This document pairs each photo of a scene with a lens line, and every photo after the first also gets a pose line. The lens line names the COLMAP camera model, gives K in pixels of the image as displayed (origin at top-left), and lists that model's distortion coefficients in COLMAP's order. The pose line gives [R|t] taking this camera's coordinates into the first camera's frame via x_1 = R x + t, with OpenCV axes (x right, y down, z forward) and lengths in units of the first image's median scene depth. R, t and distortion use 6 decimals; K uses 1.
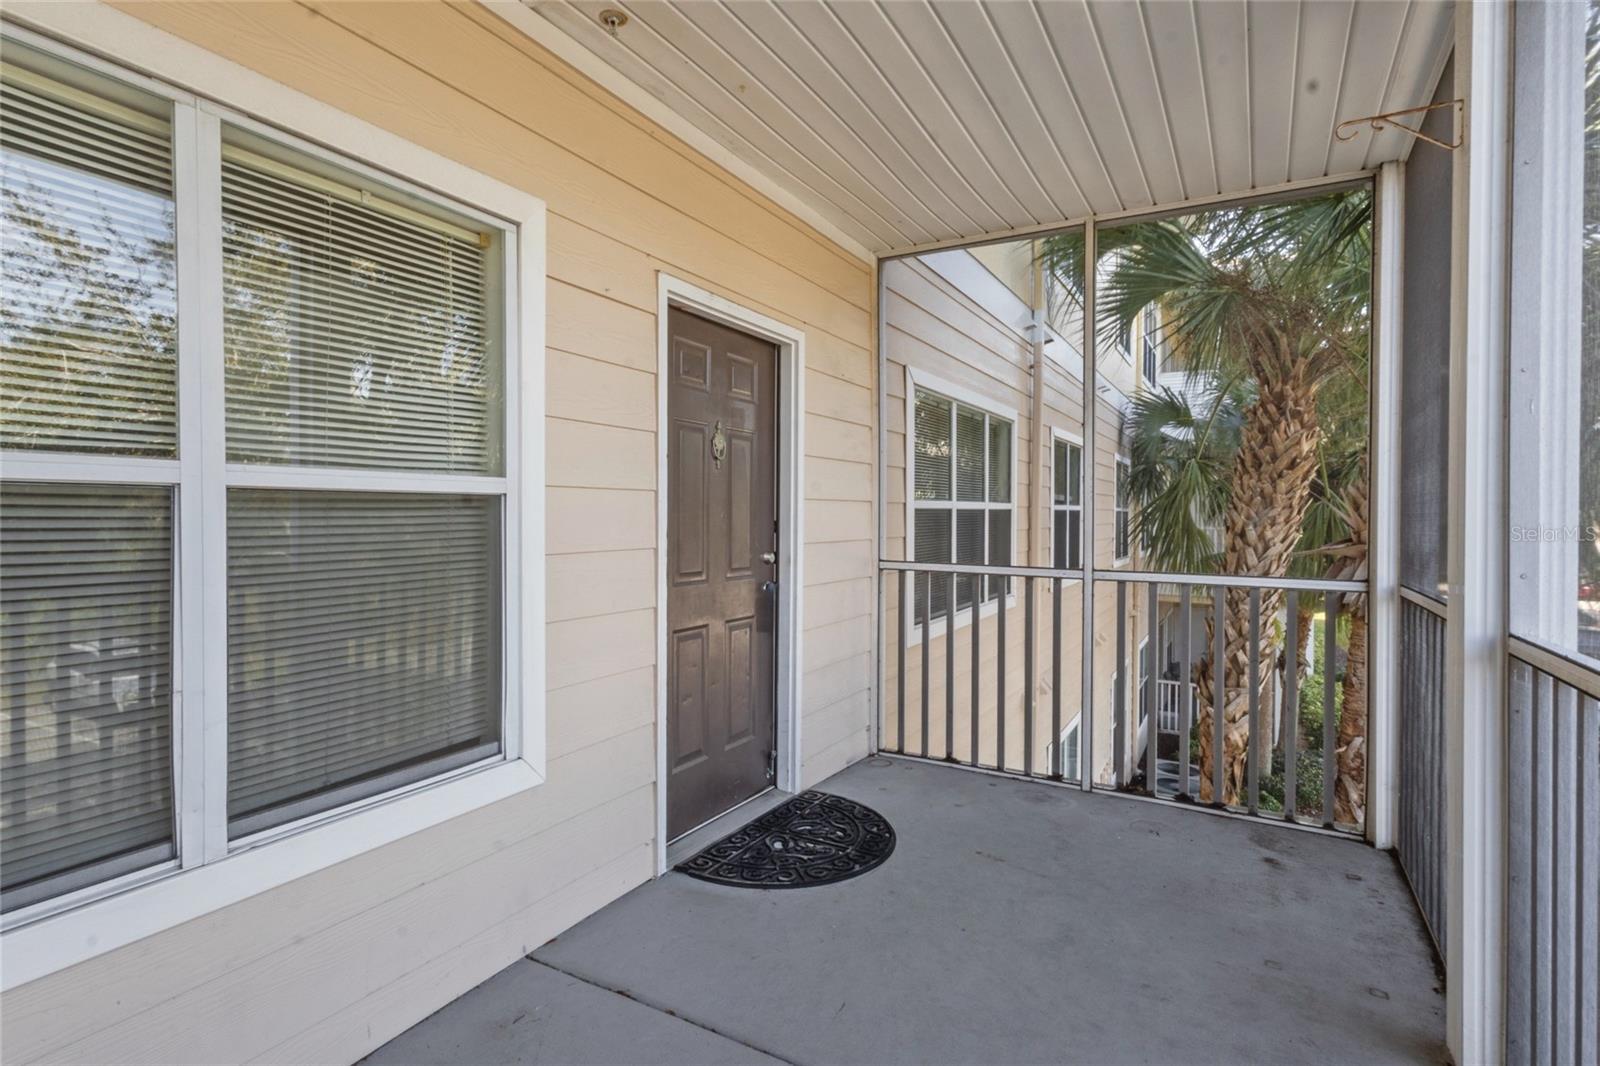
lens RADIAL K [[783.4, 0, 800.0], [0, 783.4, 533.0], [0, 0, 1]] dist [0.002444, 0.000494]
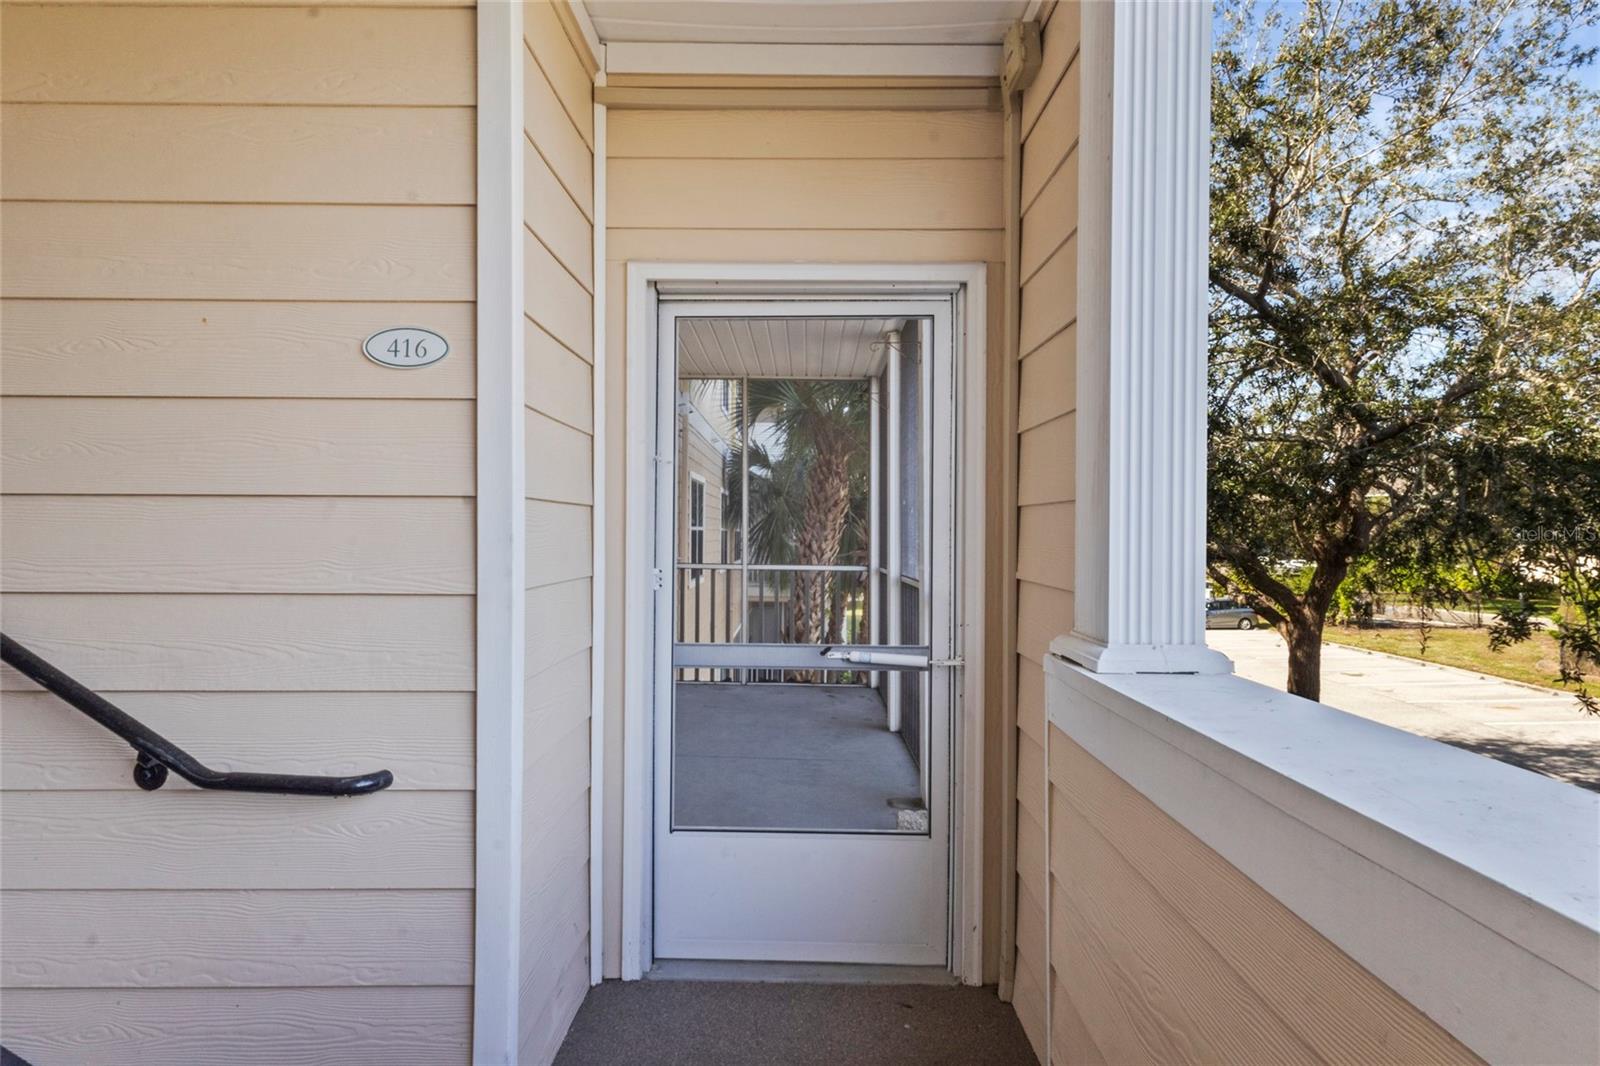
lens RADIAL K [[783.4, 0, 800.0], [0, 783.4, 533.0], [0, 0, 1]] dist [0.002444, 0.000494]
pose [[0.867149, 0.004227, 0.498032, -0.256664], [0.006917, 0.999765, -0.020528, 0.007242], [-0.498001, 0.021246, 0.866916, -0.389351]]
